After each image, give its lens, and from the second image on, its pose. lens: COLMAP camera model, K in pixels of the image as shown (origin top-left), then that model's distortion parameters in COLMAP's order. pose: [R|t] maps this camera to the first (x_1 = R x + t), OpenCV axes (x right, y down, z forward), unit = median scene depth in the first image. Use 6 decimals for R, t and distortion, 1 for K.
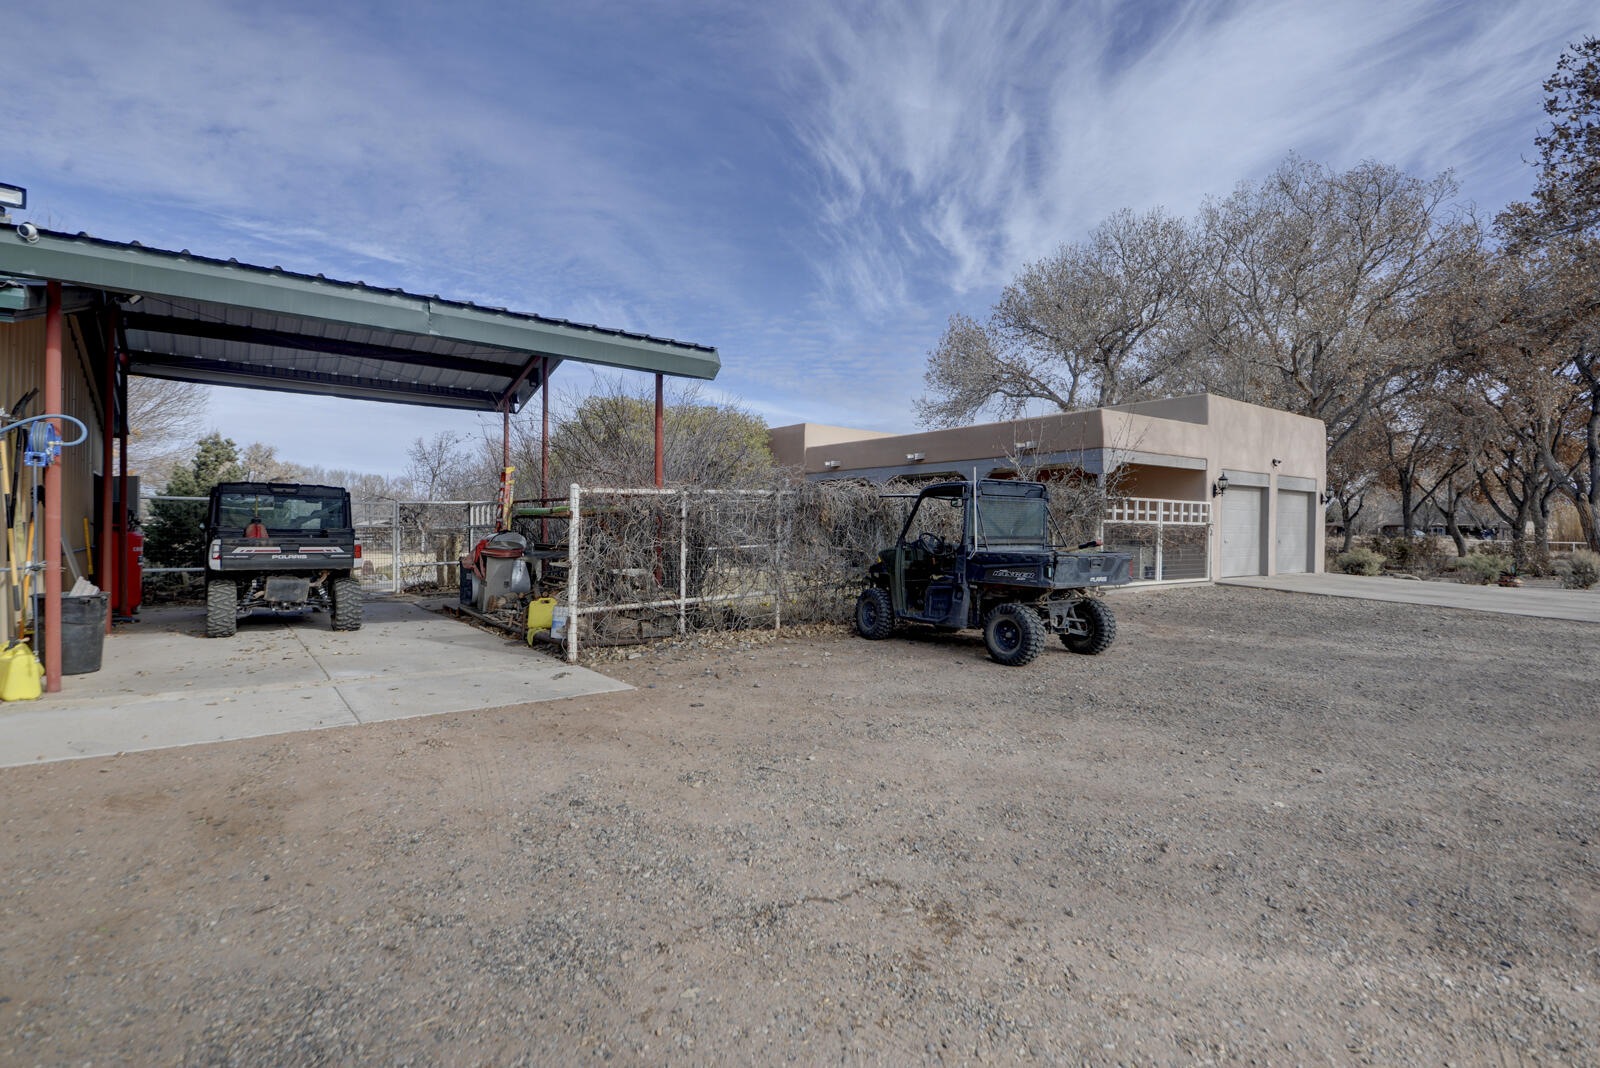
lens RADIAL K [[775.2, 0, 800.0], [0, 775.2, 534.0], [0, 0, 1]] dist [-0.000011, -0.000046]
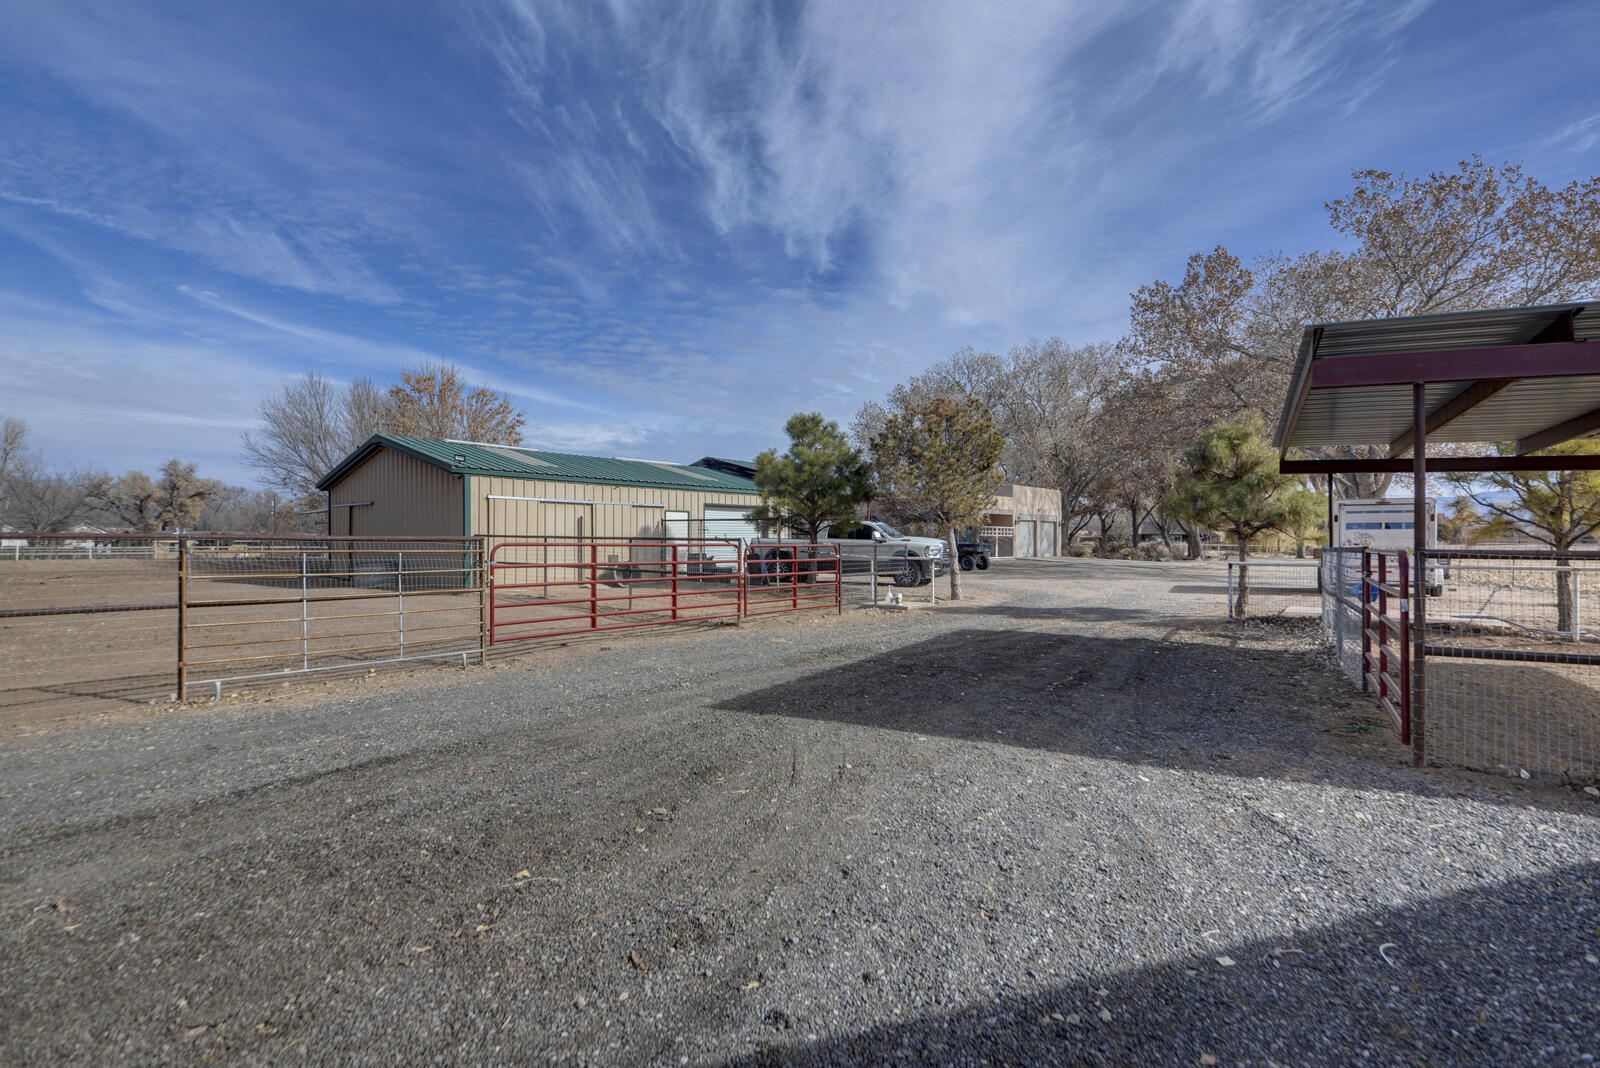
lens RADIAL K [[775.2, 0, 800.0], [0, 775.2, 534.0], [0, 0, 1]] dist [-0.000011, -0.000046]
pose [[0.979576, -0.005000, 0.201011, -0.566162], [0.007698, 0.999890, -0.012643, 0.007174], [-0.200926, 0.013932, 0.979507, -1.136617]]
